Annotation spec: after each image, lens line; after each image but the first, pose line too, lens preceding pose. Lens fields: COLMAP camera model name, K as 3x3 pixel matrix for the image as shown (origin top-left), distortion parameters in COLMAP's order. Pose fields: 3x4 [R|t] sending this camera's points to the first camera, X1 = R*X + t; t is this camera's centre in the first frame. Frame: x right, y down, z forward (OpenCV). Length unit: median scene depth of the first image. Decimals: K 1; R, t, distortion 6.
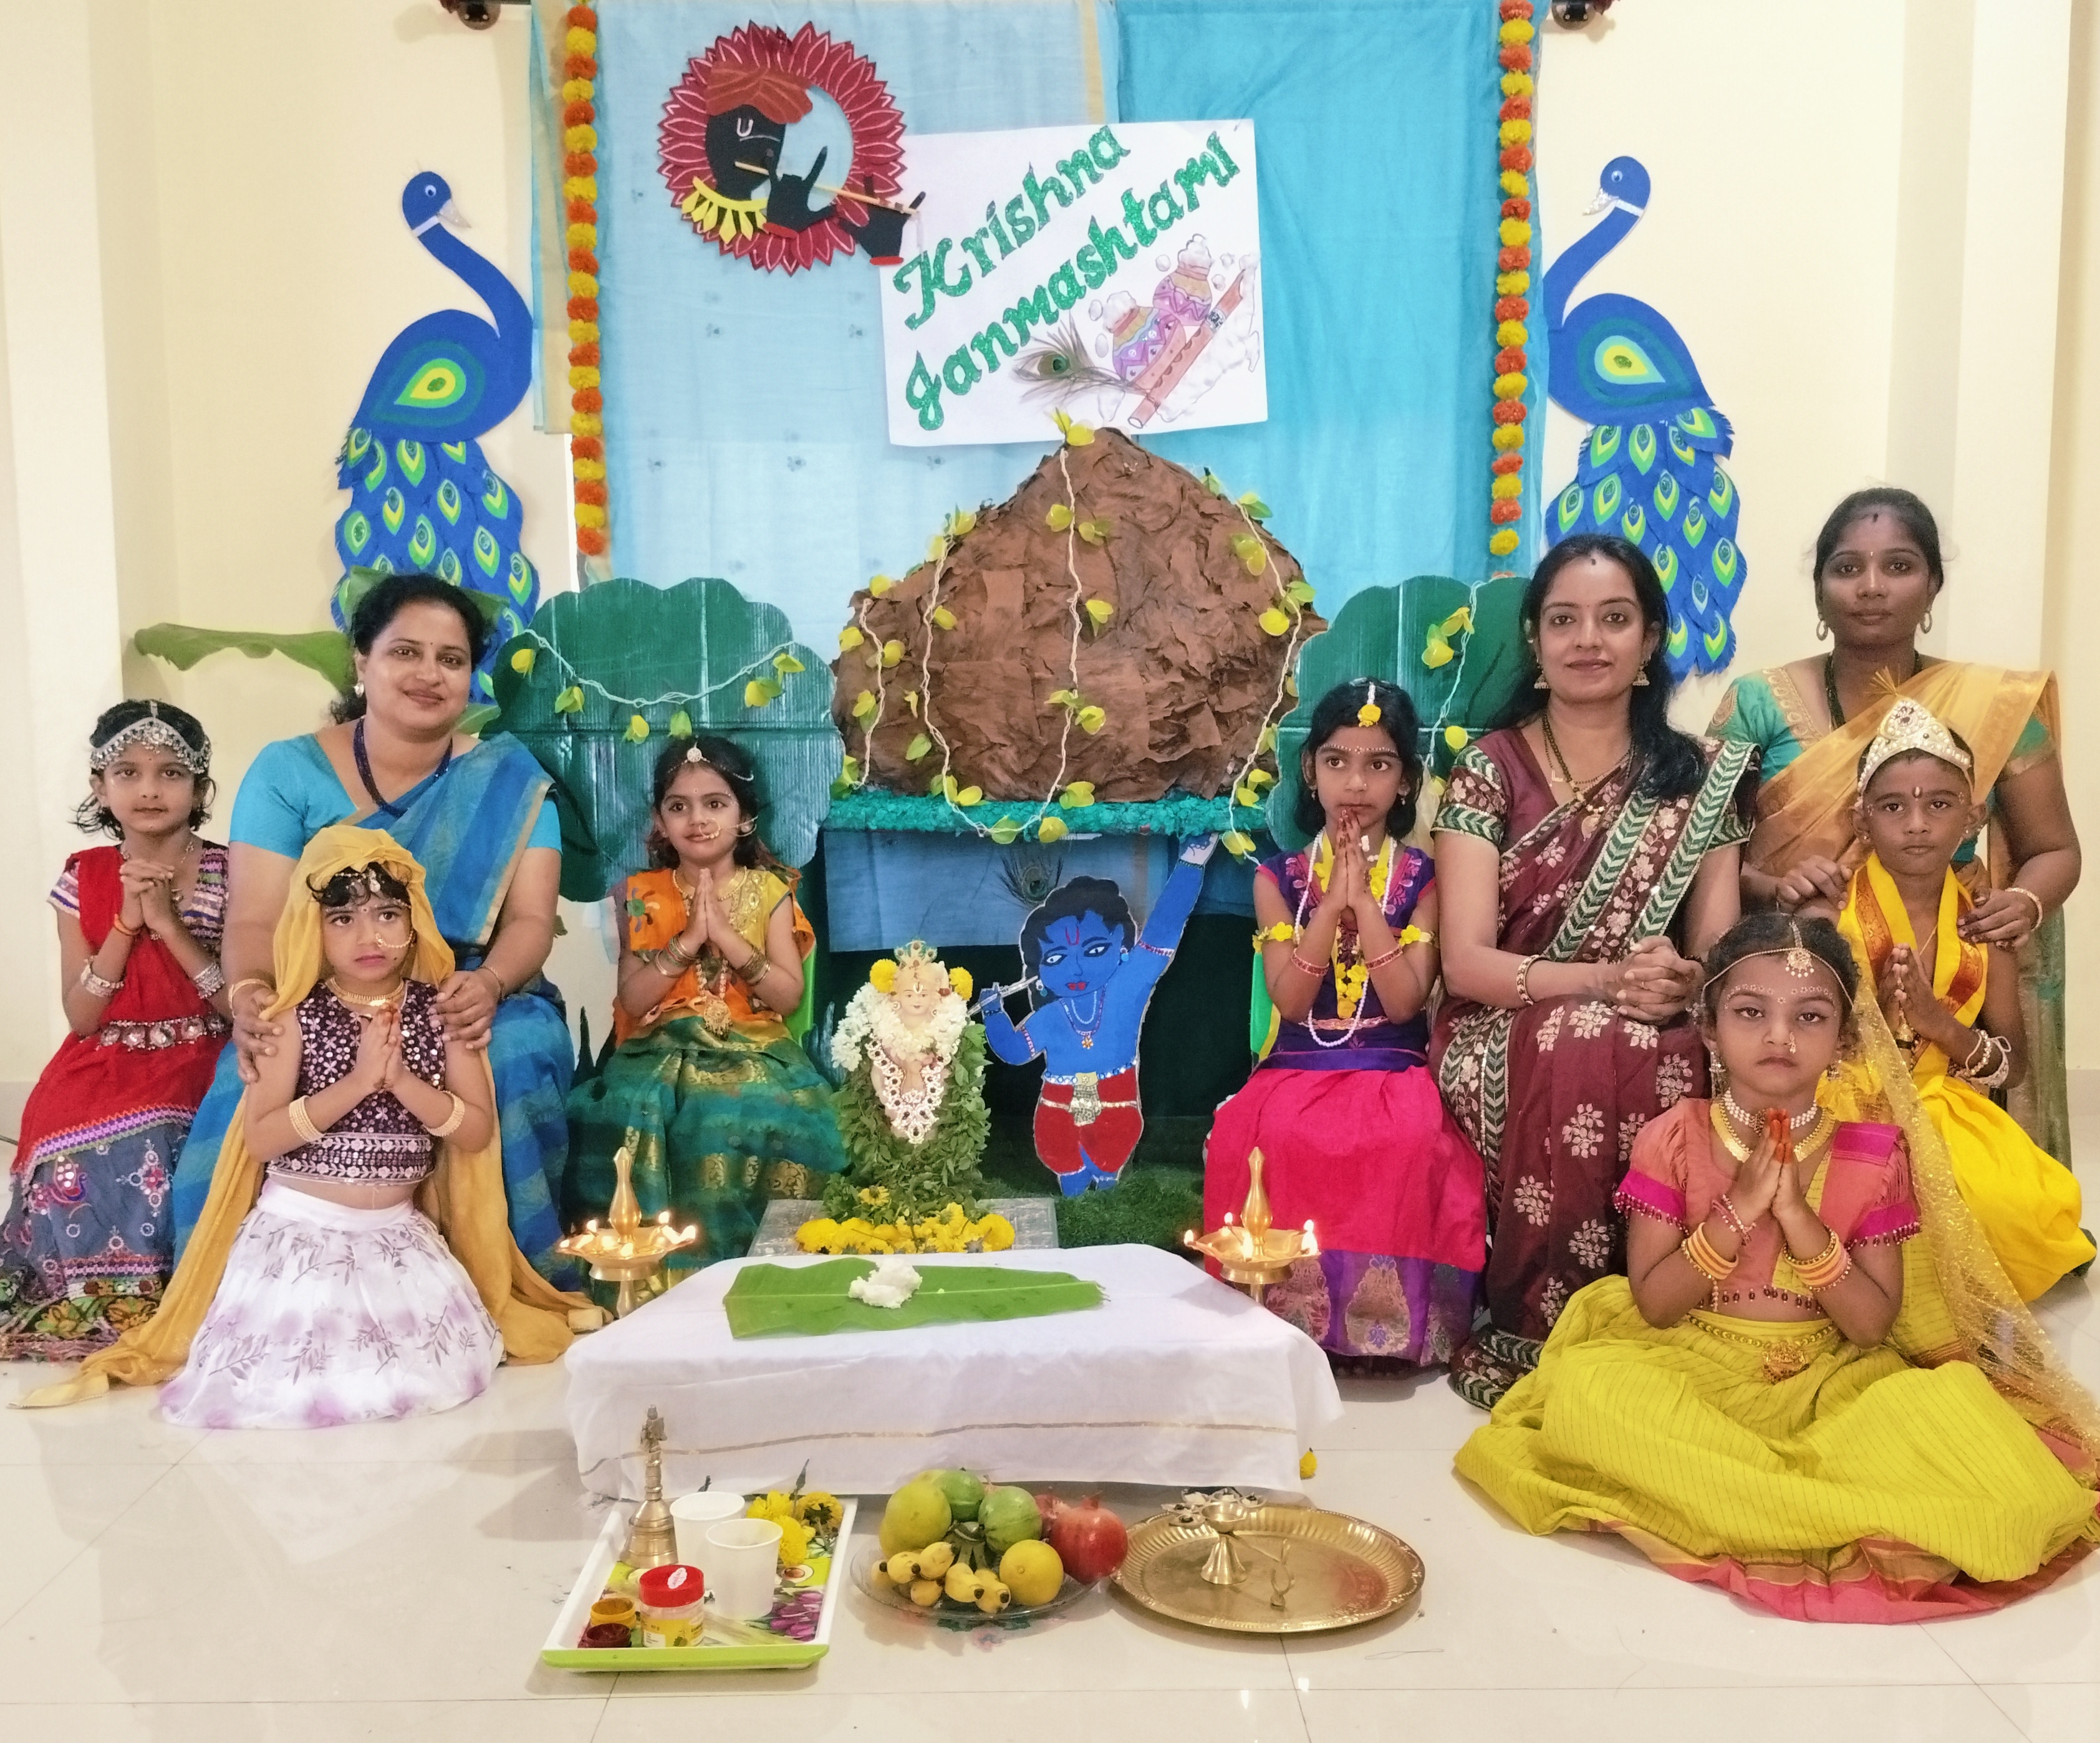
lens RADIAL K [[2197.6, 0, 1050.9], [0, 2197.6, 975.0], [0, 0, 1]] dist [0.159593, -0.386592]
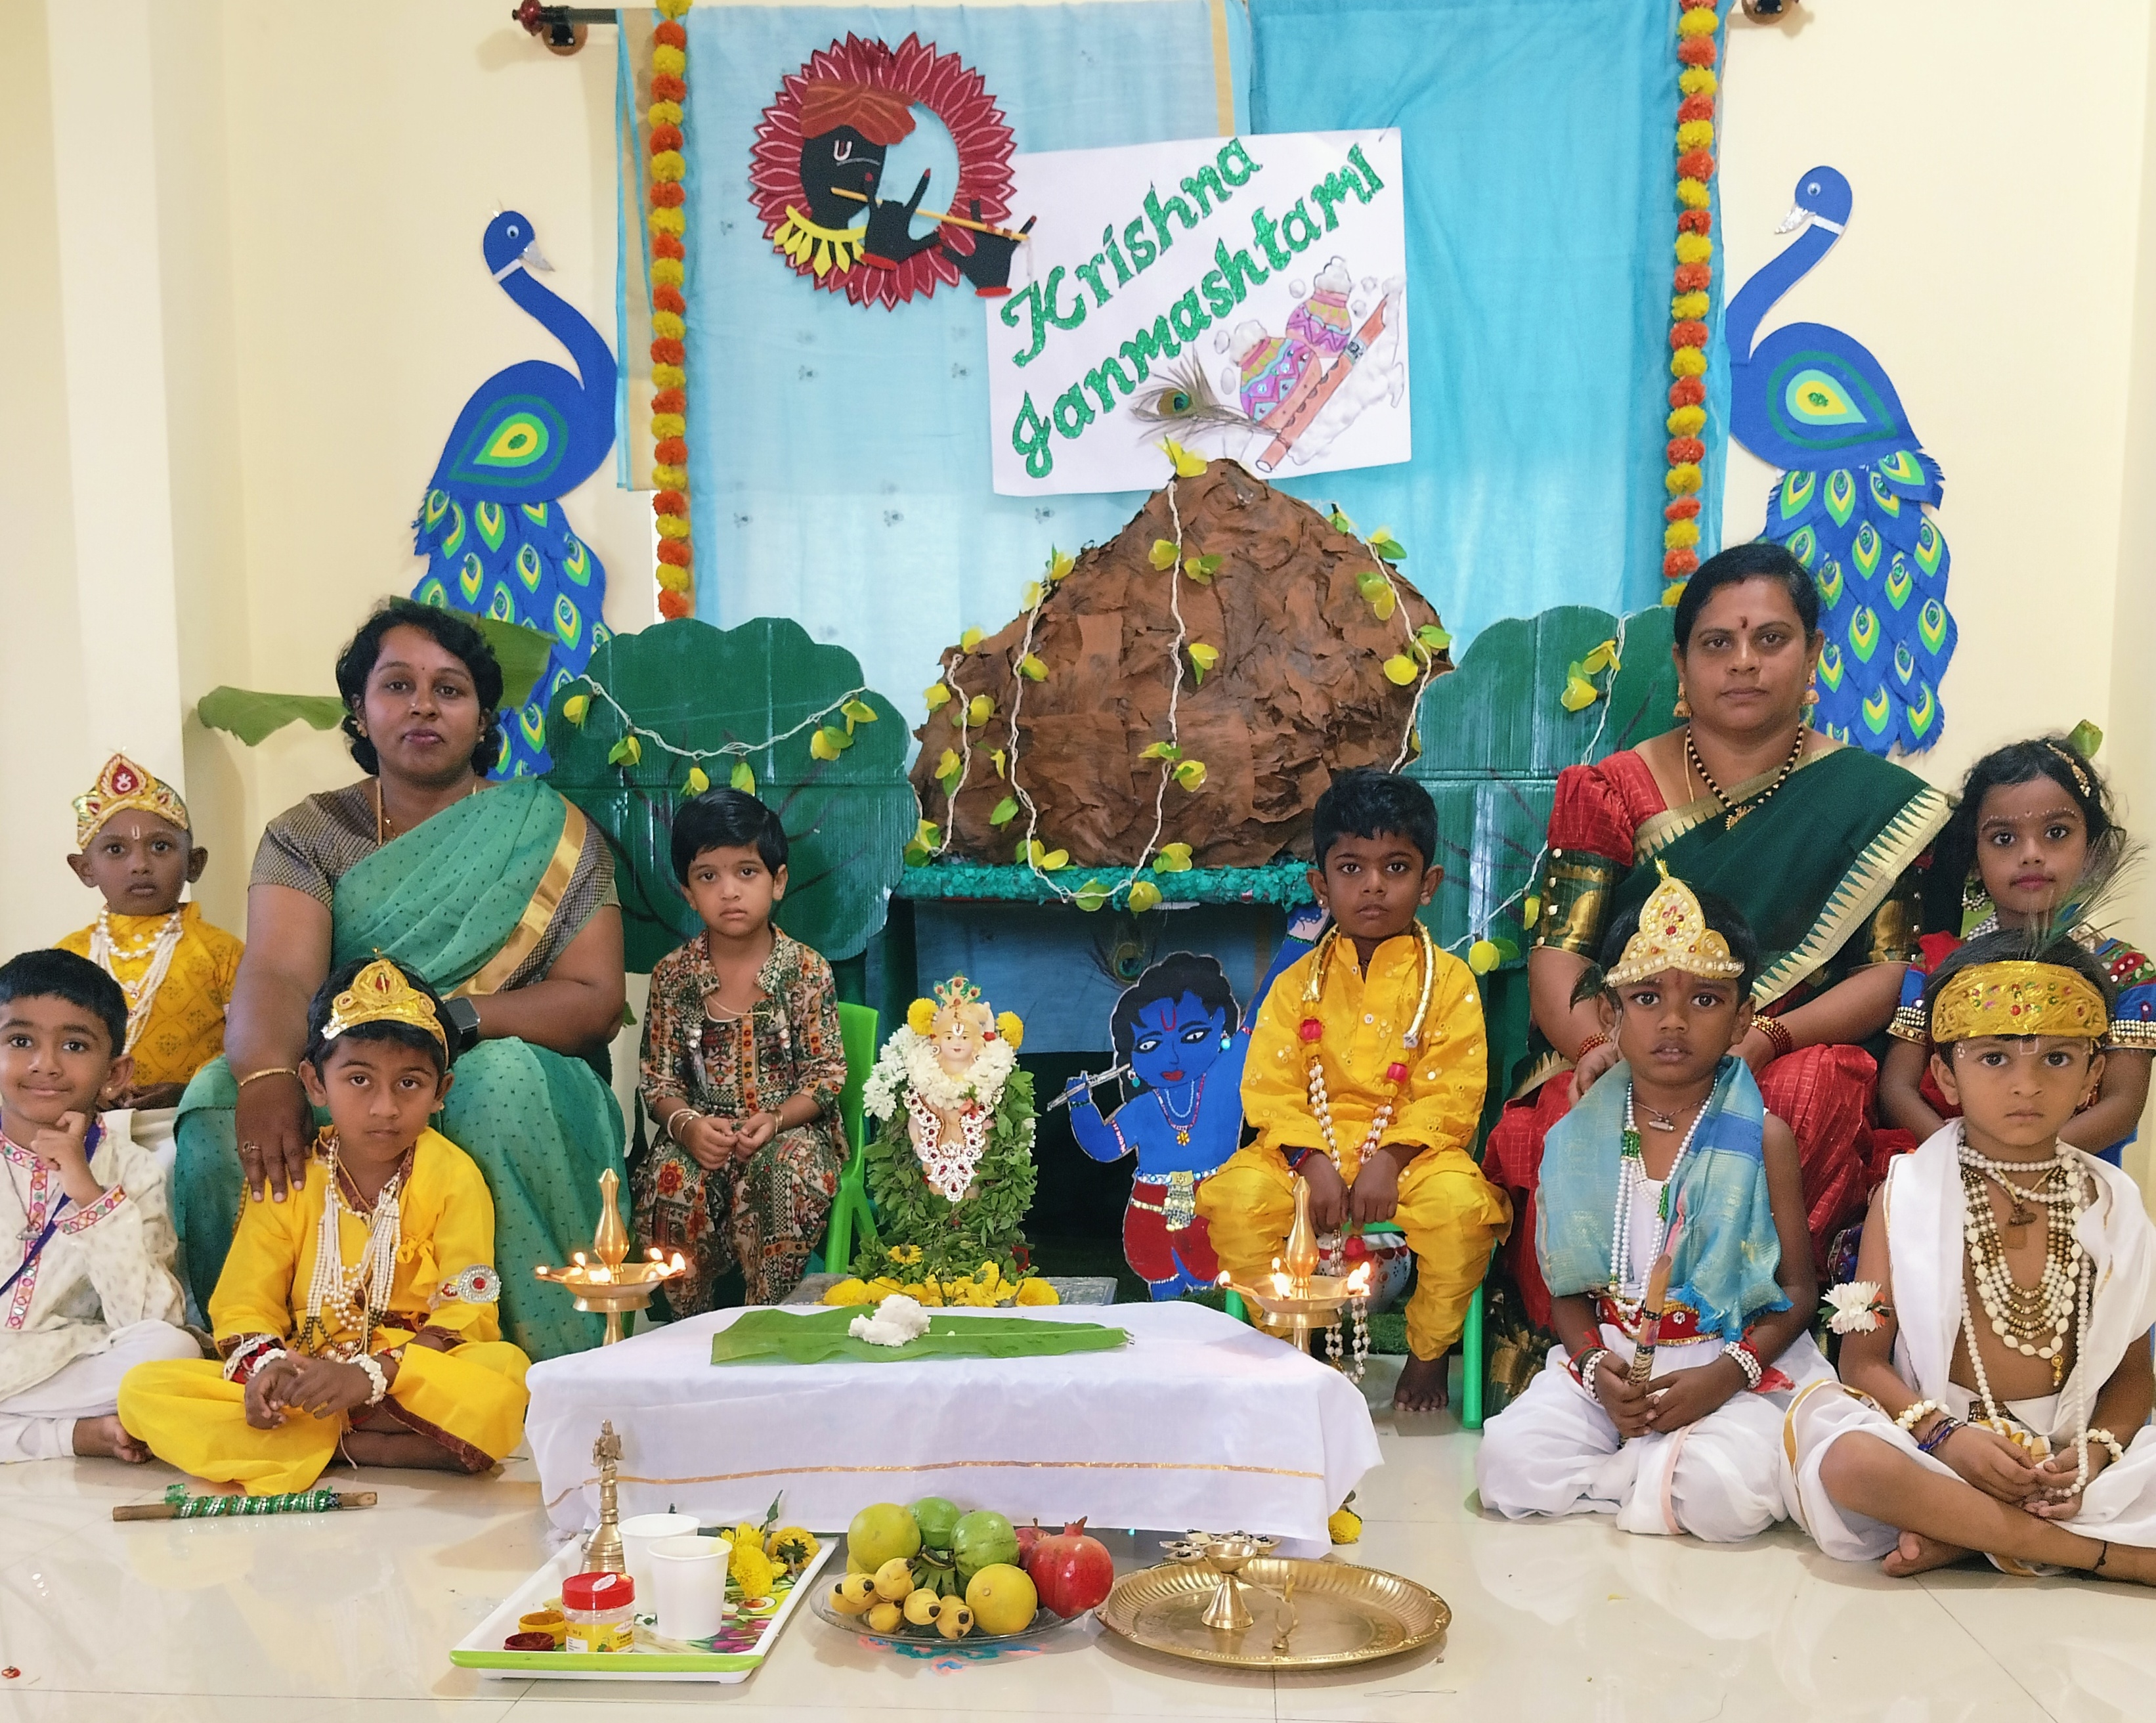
lens RADIAL K [[2341.0, 0, 1069.9], [0, 2341.0, 1271.2], [0, 0, 1]] dist [0.074142, -0.180071]
pose [[0.995833, 0.018314, -0.089342, 0.051596], [-0.016295, 0.999596, 0.023281, 0.058024], [0.089732, -0.021728, 0.995729, 0.030236]]
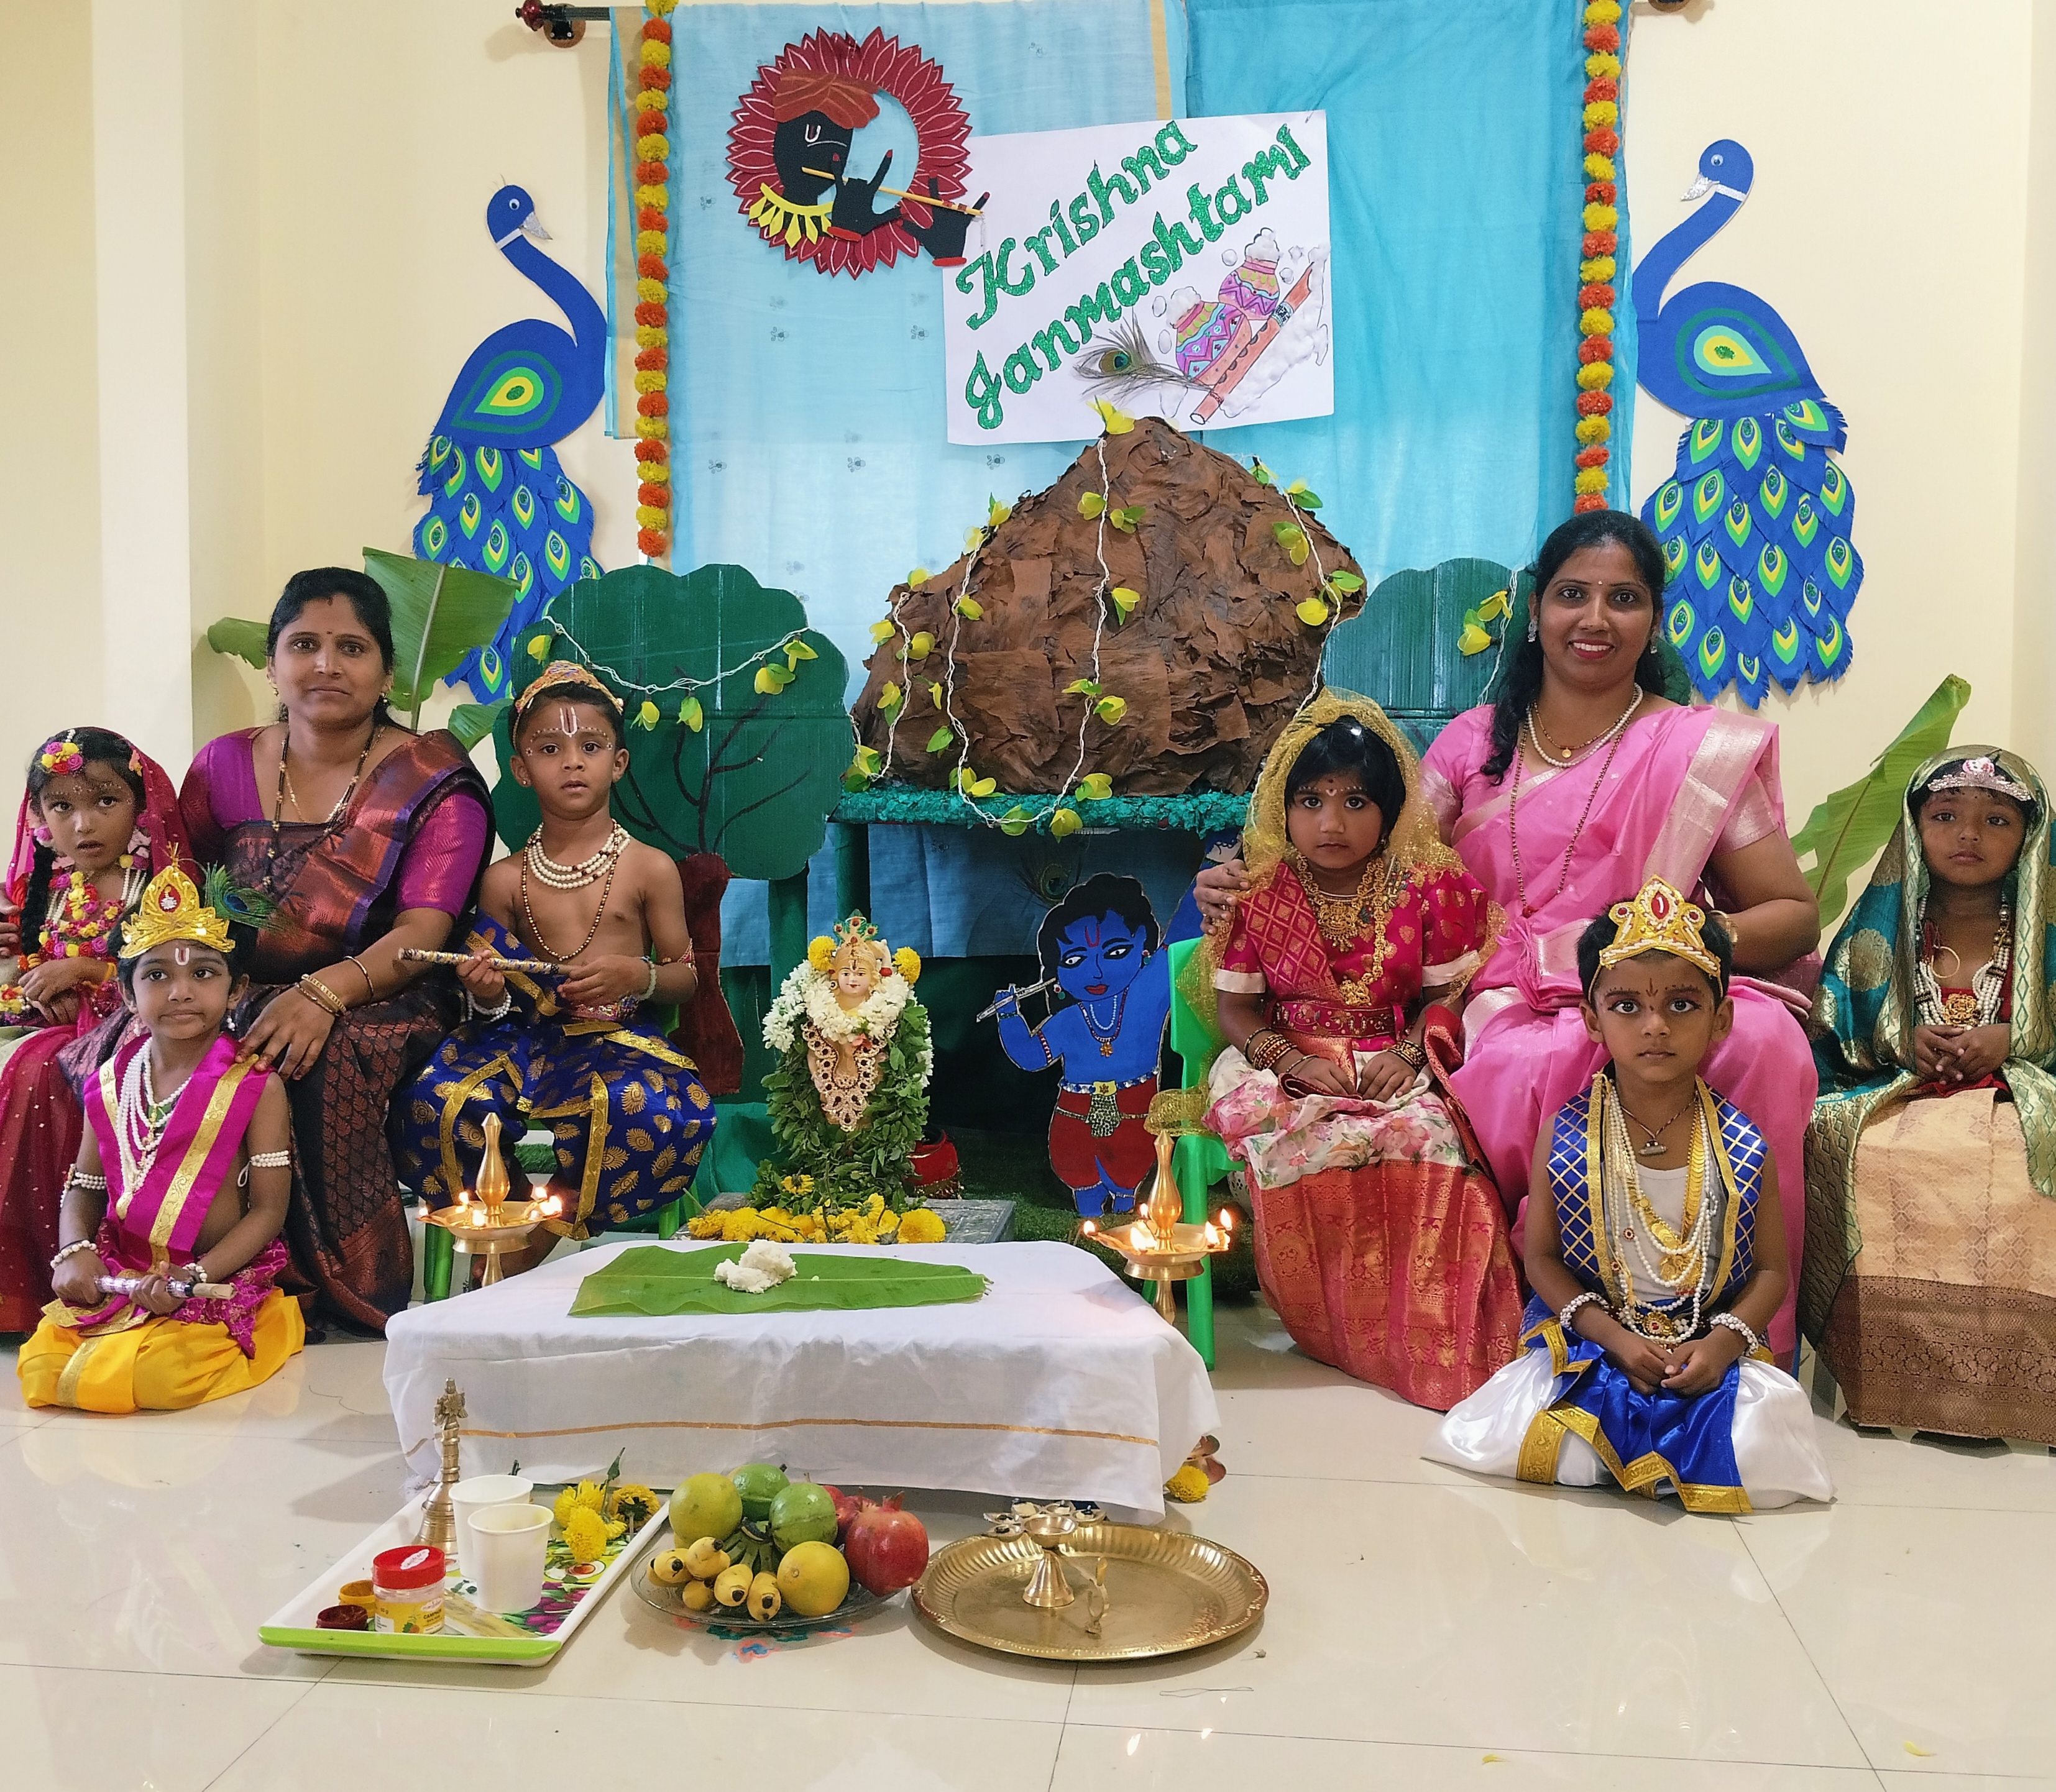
lens RADIAL K [[2179.2, 0, 1039.7], [0, 2179.2, 898.6], [0, 0, 1]] dist [0.149391, -0.320294]
pose [[0.991447, 0.017285, -0.129358, 0.098303], [-0.026065, 0.997447, -0.066488, 0.026311], [0.127879, 0.069291, 0.989366, 0.055096]]
